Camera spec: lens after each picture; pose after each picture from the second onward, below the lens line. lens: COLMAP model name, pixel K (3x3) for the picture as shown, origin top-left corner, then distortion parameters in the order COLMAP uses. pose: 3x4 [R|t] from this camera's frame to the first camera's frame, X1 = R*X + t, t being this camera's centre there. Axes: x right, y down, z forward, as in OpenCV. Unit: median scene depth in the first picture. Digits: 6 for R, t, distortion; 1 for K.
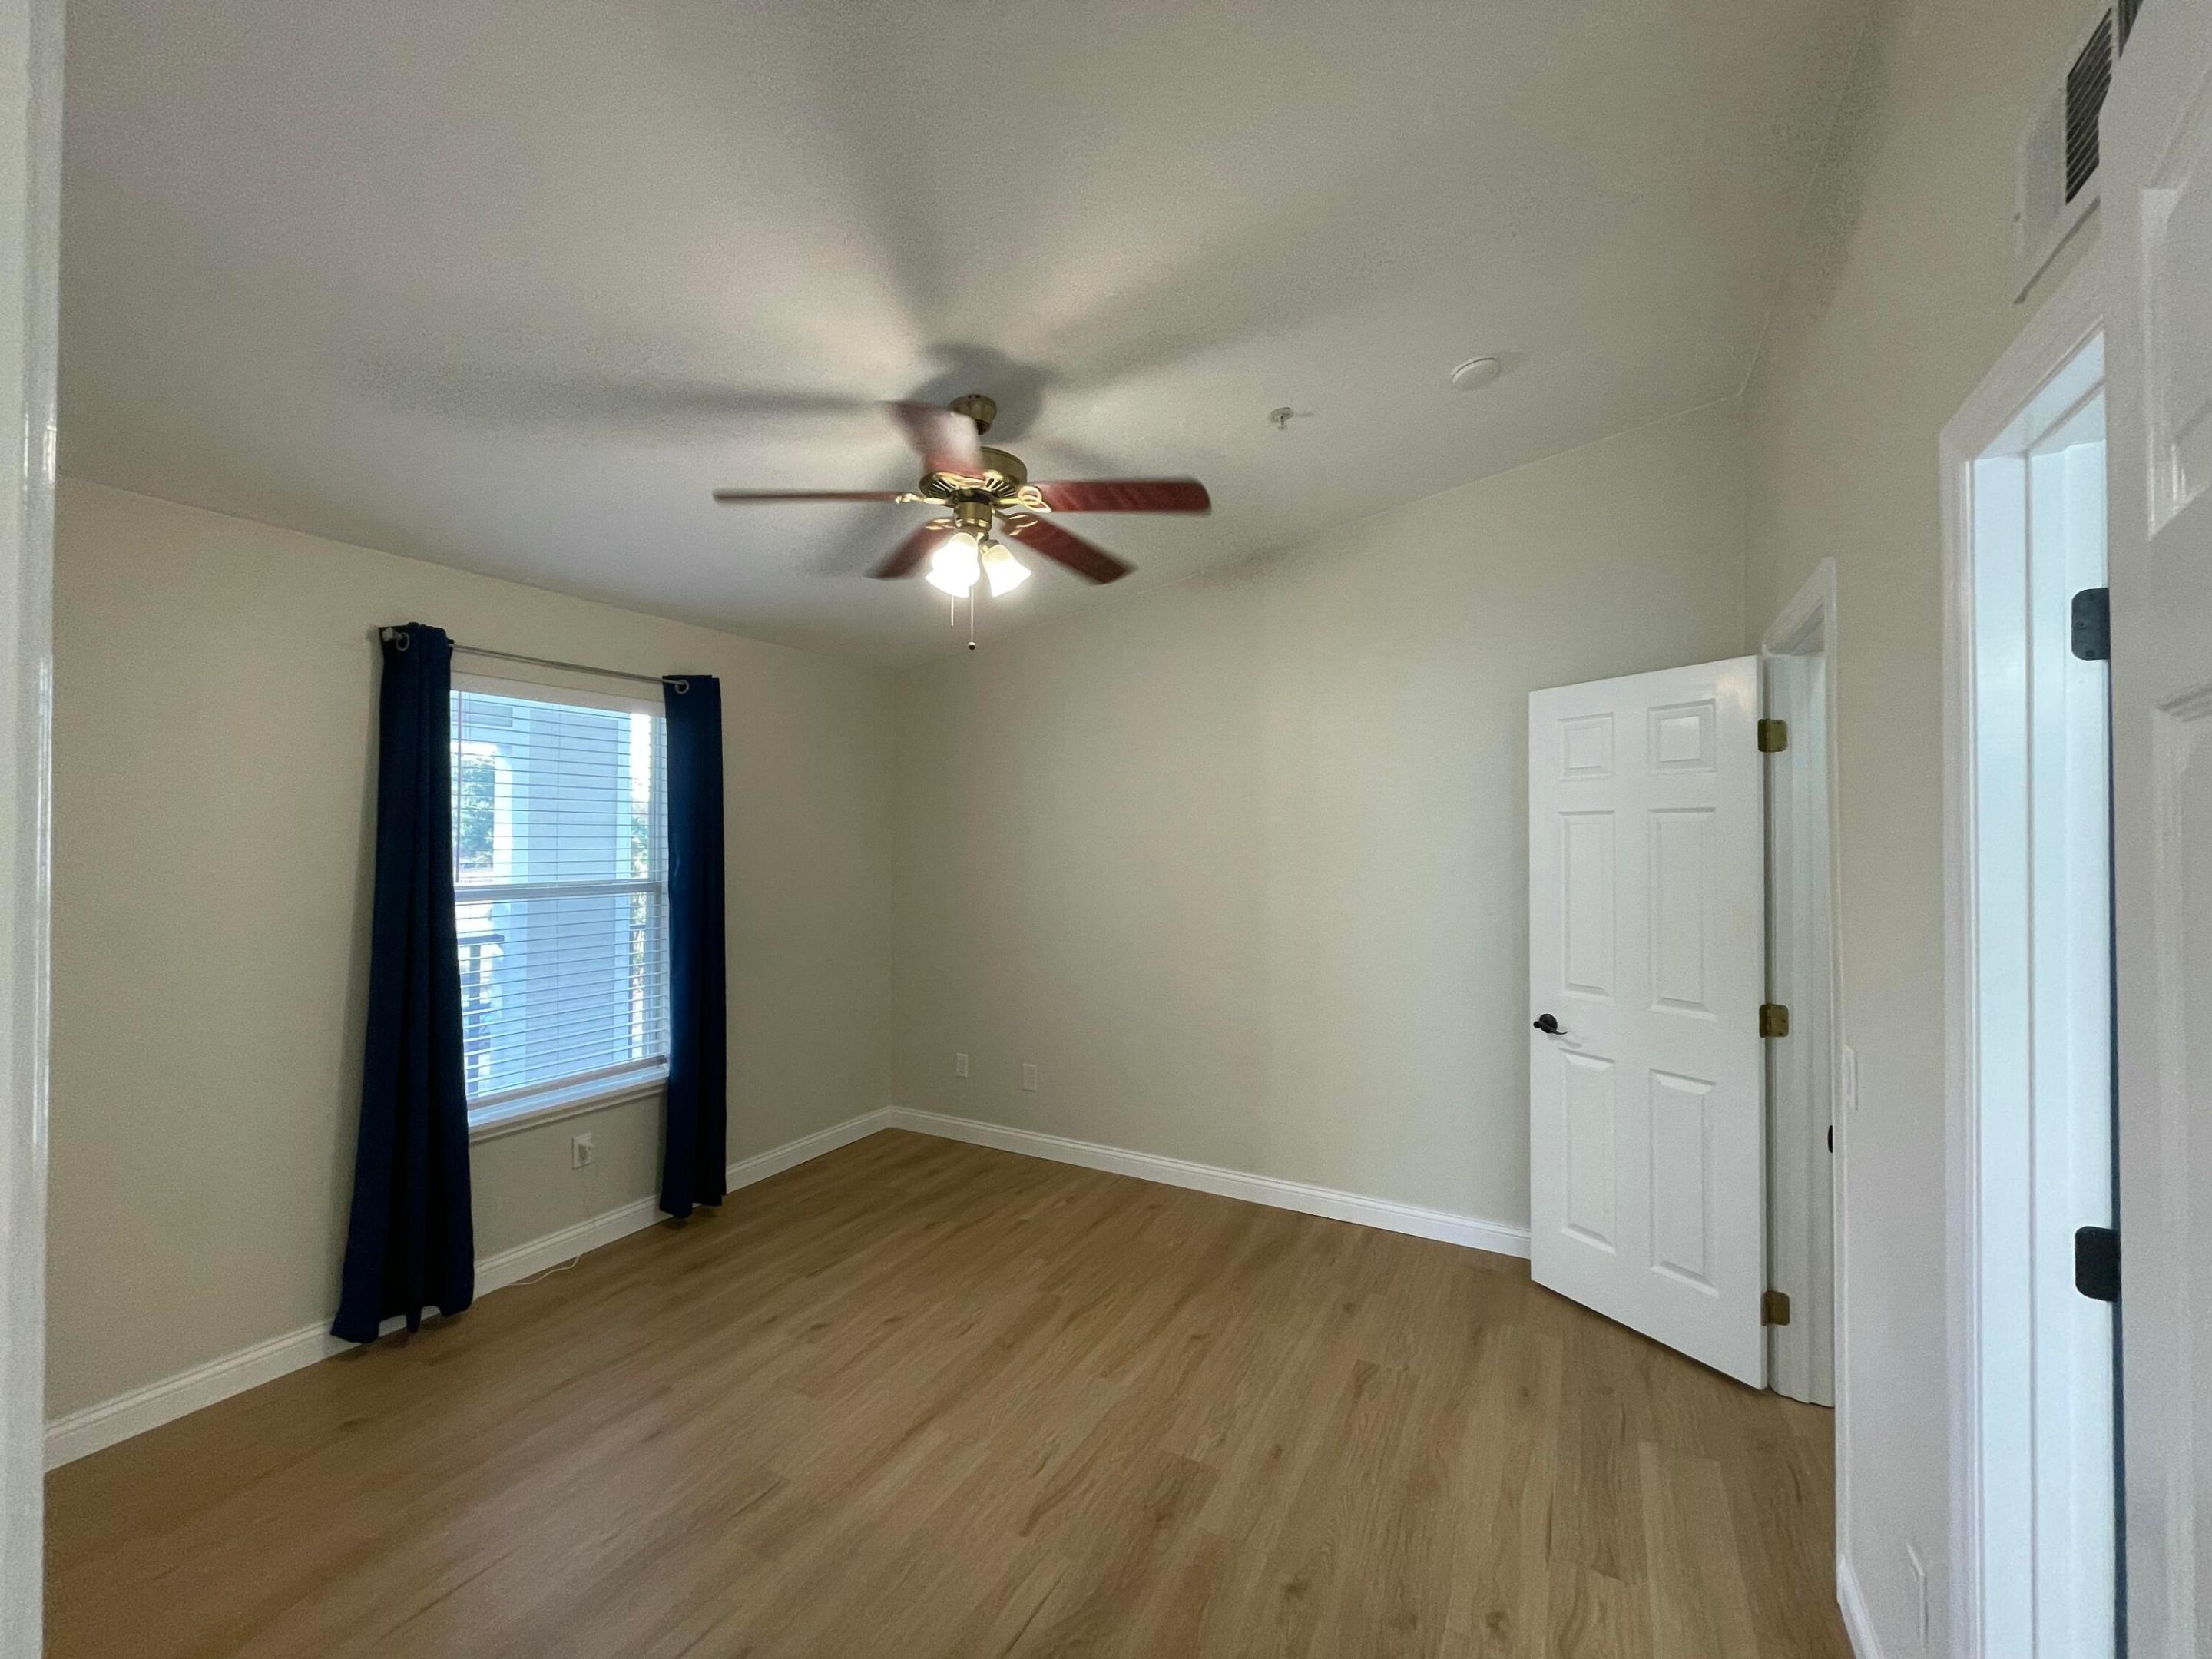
lens RADIAL K [[908.5, 0, 1111.1], [0, 908.5, 826.9], [0, 0, 1]] dist [0.000665, 0.000172]
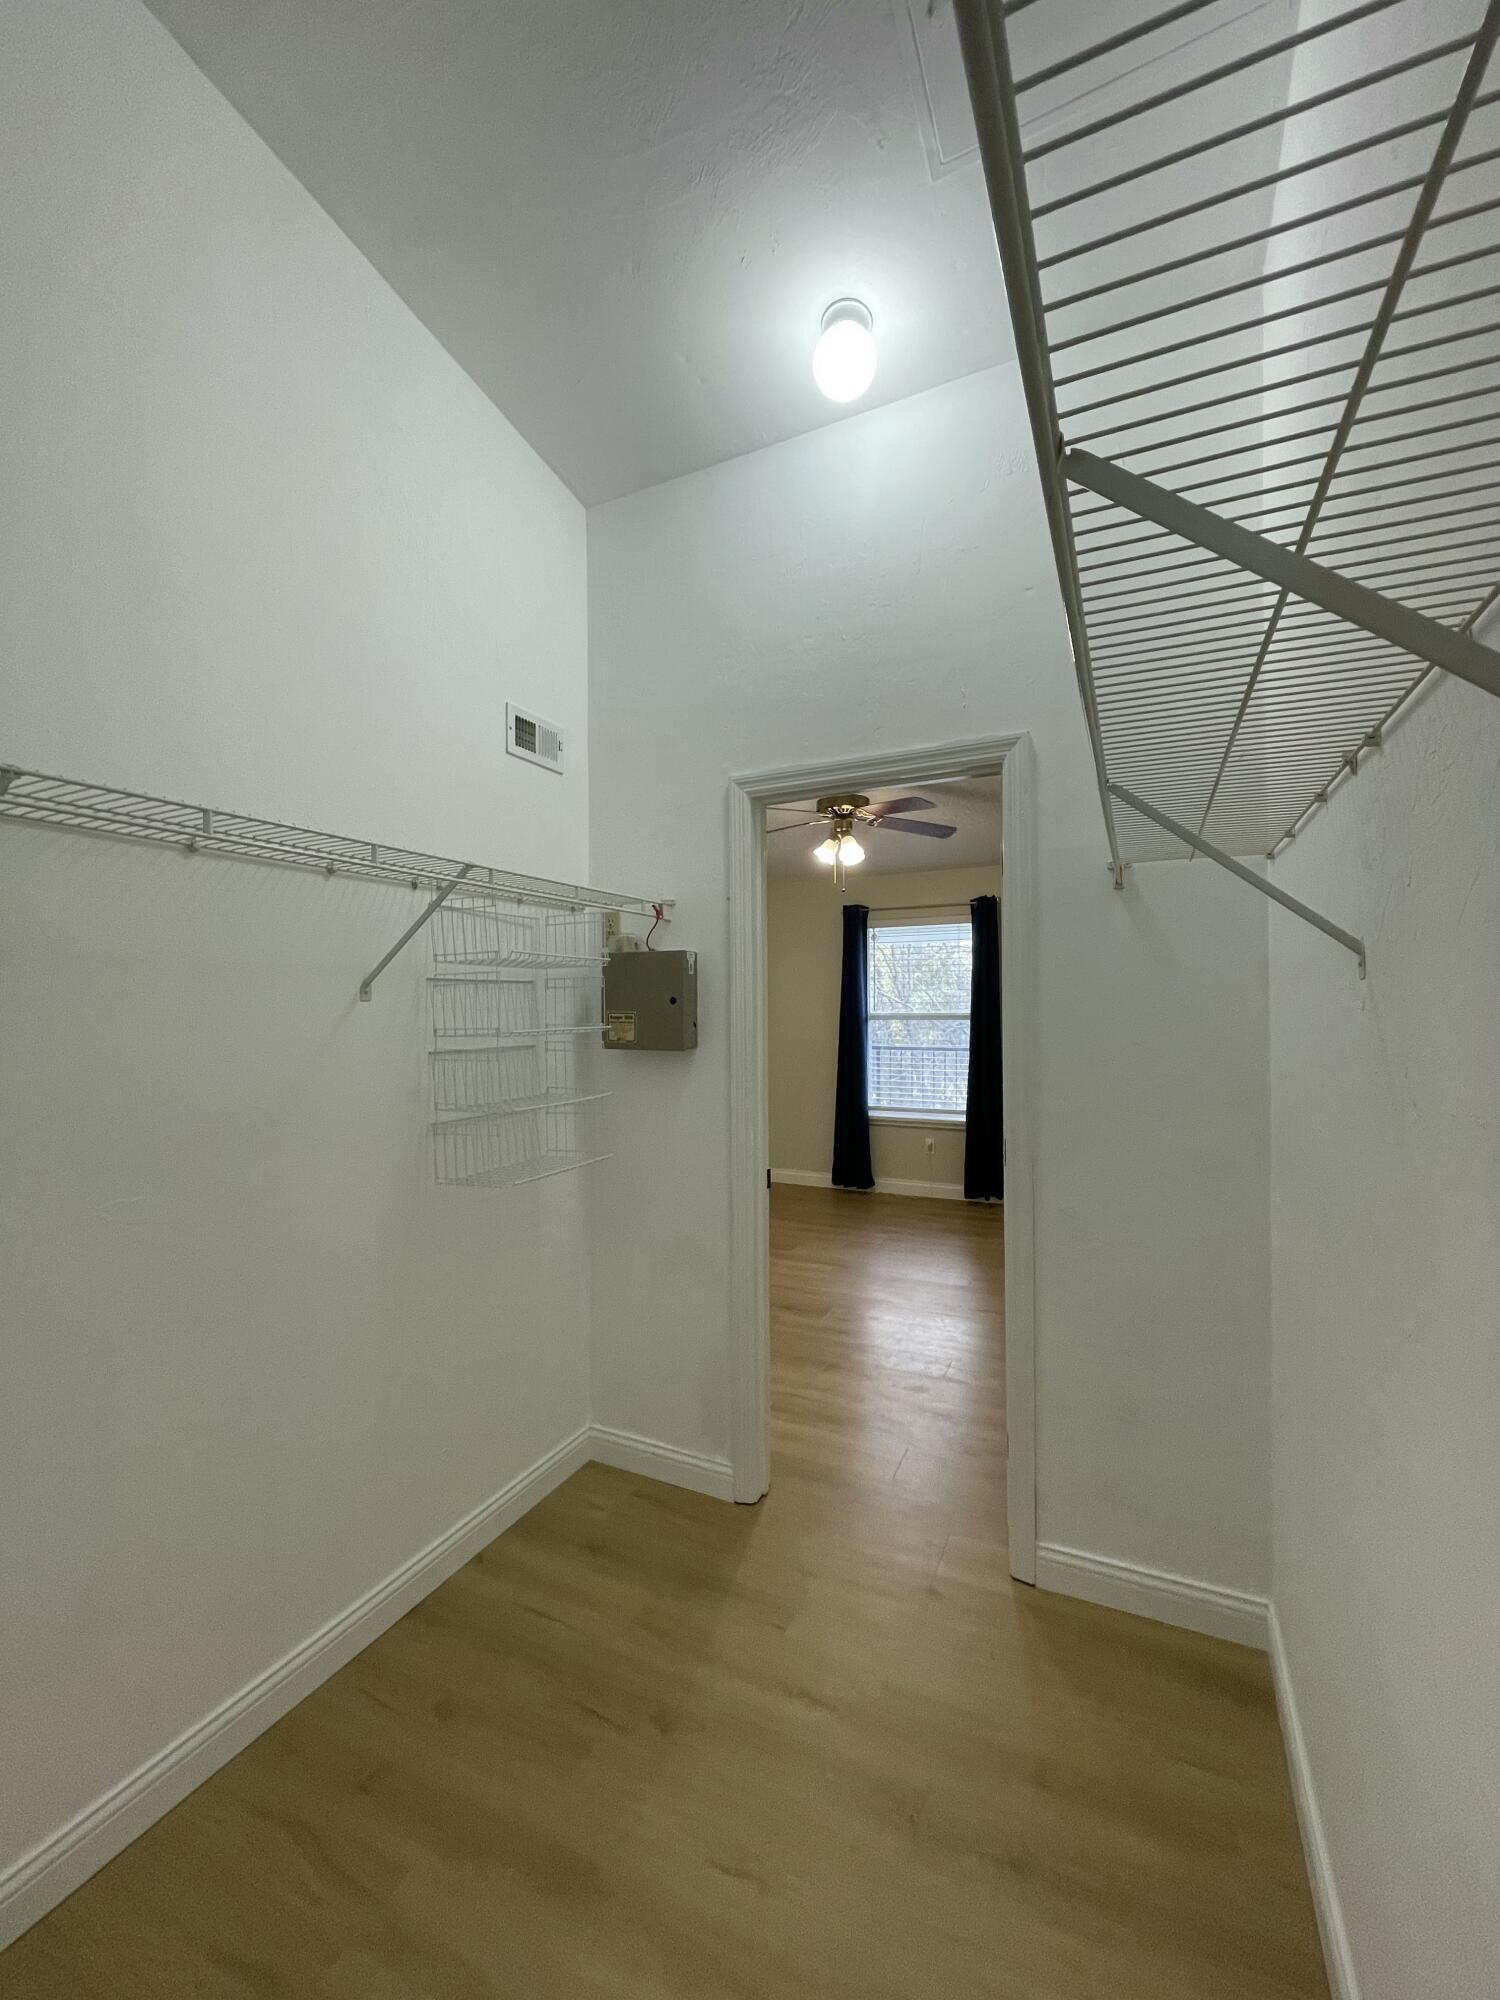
lens RADIAL K [[821.5, 0, 753.0], [0, 821.5, 1005.8], [0, 0, 1]] dist [0.000665, 0.000172]
pose [[0.058595, 0.007191, -0.998256, 1.161976], [0.023586, 0.999685, 0.008586, 0.018646], [0.998003, -0.024048, 0.058407, 0.494077]]
